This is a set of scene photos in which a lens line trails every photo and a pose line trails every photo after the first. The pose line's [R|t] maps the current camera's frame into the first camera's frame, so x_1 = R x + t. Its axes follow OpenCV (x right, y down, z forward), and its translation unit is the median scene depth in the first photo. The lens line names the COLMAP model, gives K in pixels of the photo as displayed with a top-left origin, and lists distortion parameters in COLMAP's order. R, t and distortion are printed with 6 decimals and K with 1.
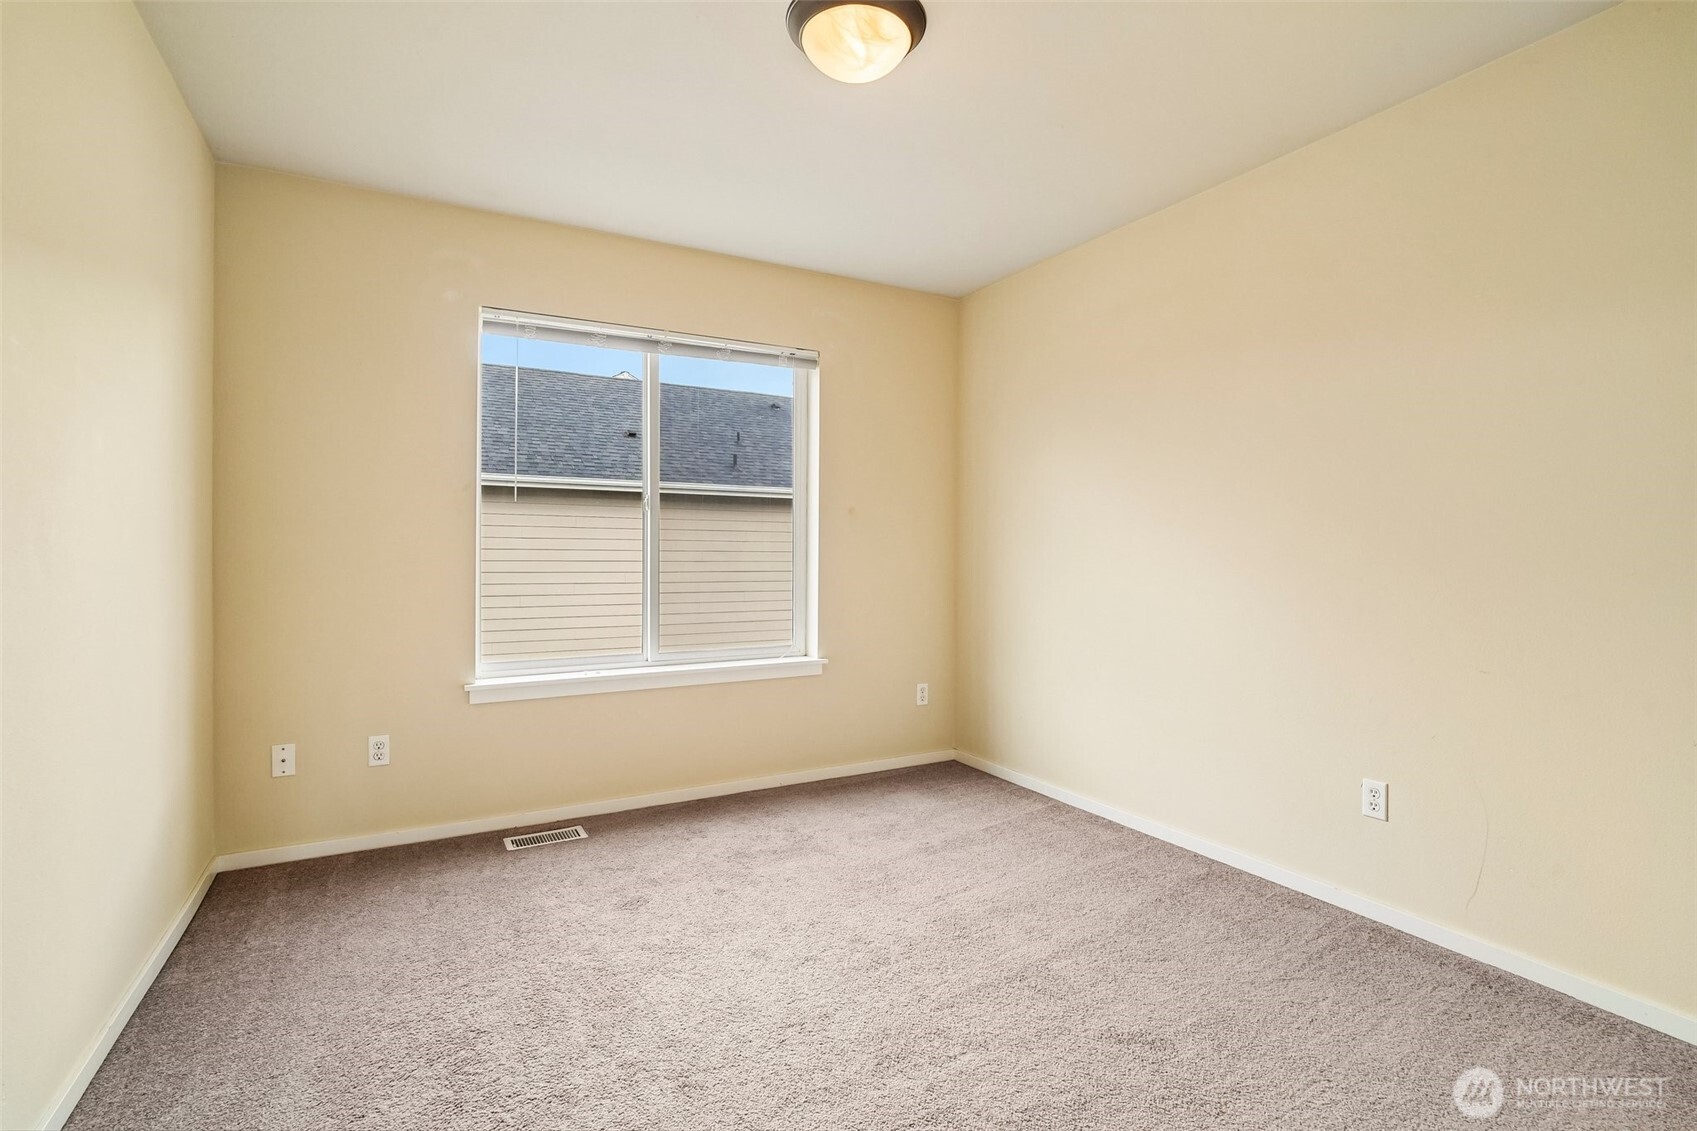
lens RADIAL K [[822.6, 0, 854.1], [0, 822.6, 552.6], [0, 0, 1]] dist [-0.006692, -0.000694]
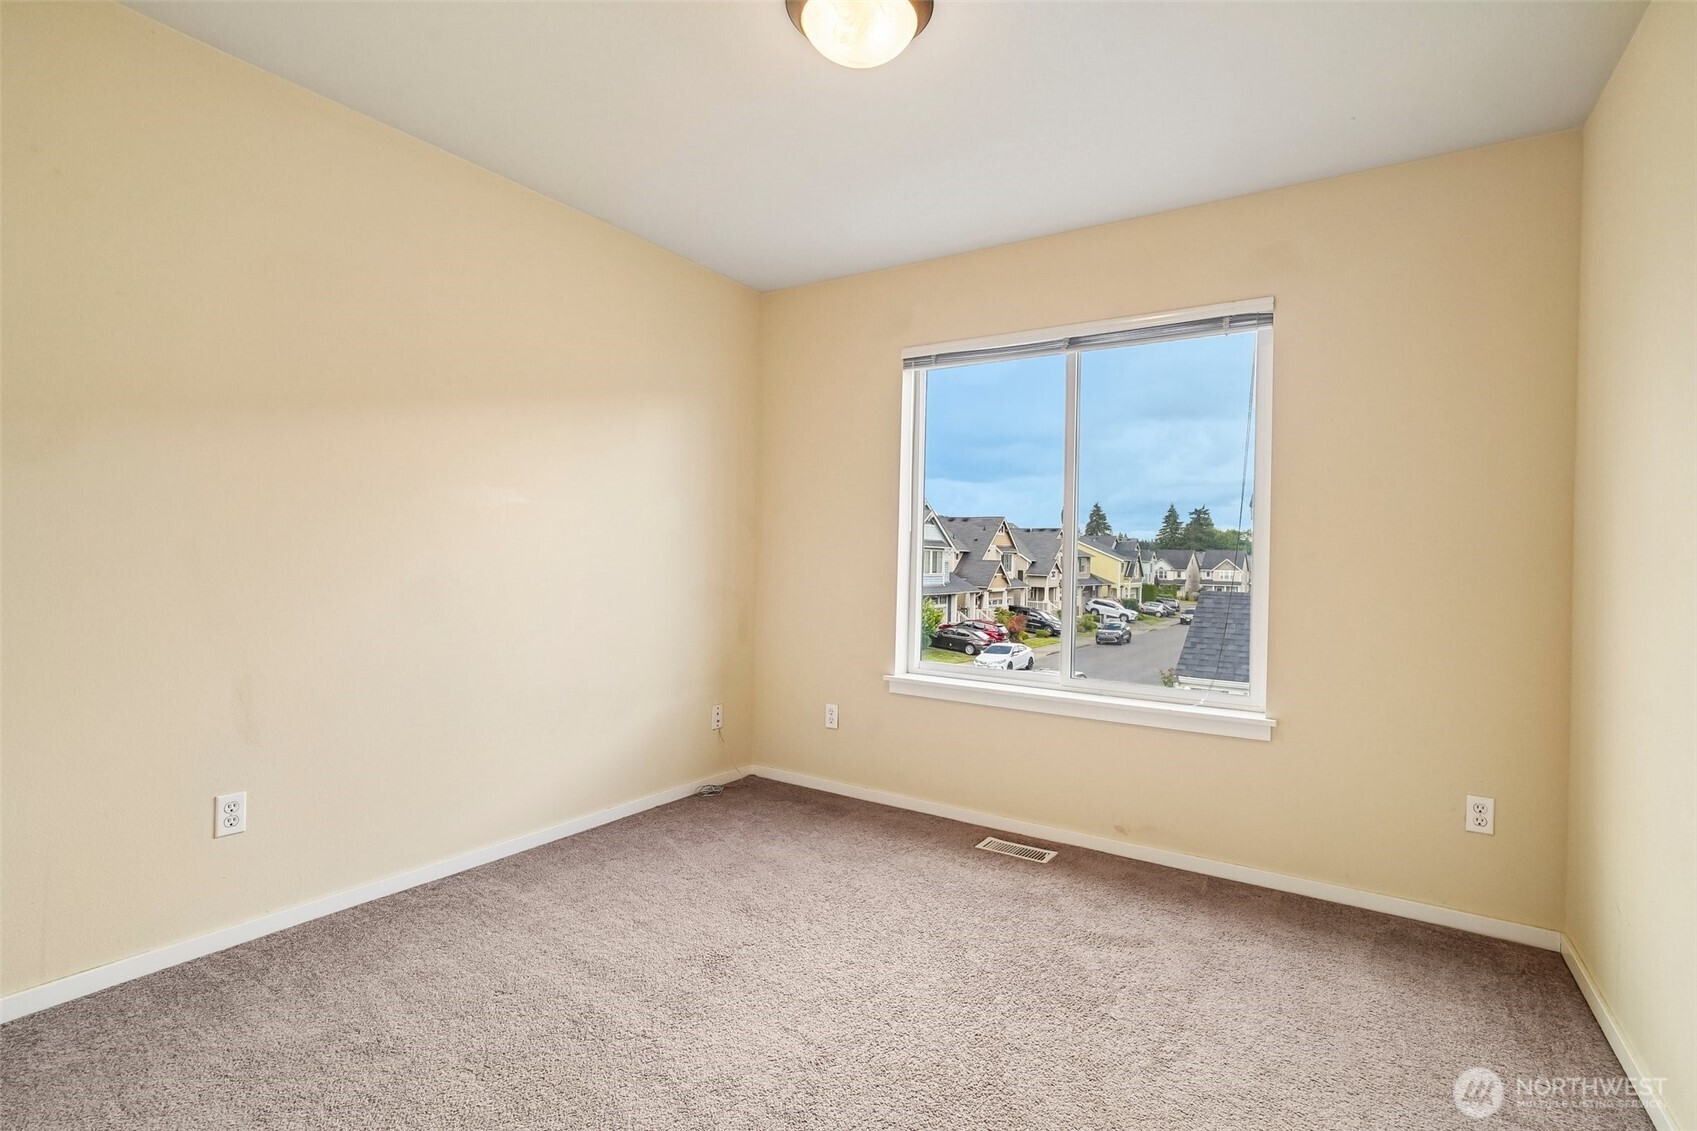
lens RADIAL K [[822.6, 0, 854.1], [0, 822.6, 552.6], [0, 0, 1]] dist [-0.006692, -0.000694]
pose [[0.457840, -0.005256, -0.889019, 0.438256], [-0.039624, 0.998868, -0.026311, 0.016175], [0.888151, 0.047273, 0.457113, 0.337579]]
